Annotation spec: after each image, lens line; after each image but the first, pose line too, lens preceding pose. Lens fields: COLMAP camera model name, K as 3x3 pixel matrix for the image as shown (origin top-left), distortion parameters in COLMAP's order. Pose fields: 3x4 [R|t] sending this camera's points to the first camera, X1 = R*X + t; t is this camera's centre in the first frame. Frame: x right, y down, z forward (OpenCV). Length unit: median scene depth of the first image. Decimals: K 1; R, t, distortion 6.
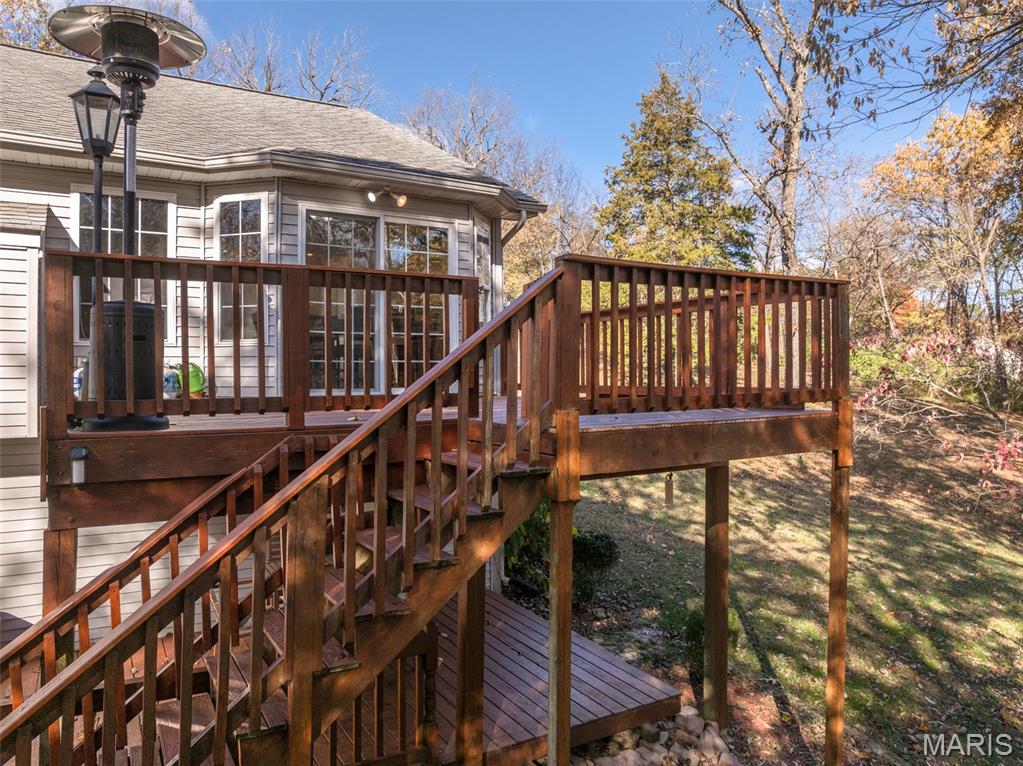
lens RADIAL K [[738.6, 0, 511.5], [0, 738.6, 383.0], [0, 0, 1]] dist [-0.042536, -0.001636]
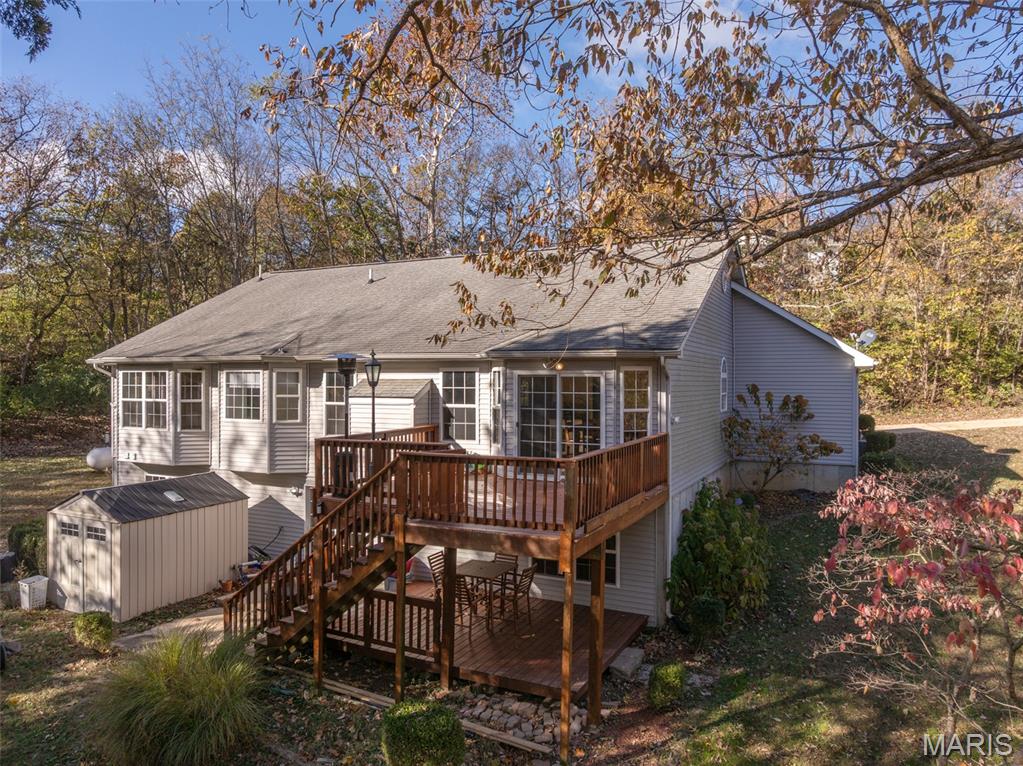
lens RADIAL K [[721.7, 0, 513.0], [0, 721.7, 379.6], [0, 0, 1]] dist [-0.037924, 0.005086]
pose [[0.538568, 0.007467, -0.842549, 1.246764], [-0.005396, 0.999971, 0.005414, -0.236797], [0.842565, 0.001631, 0.538593, 0.019420]]
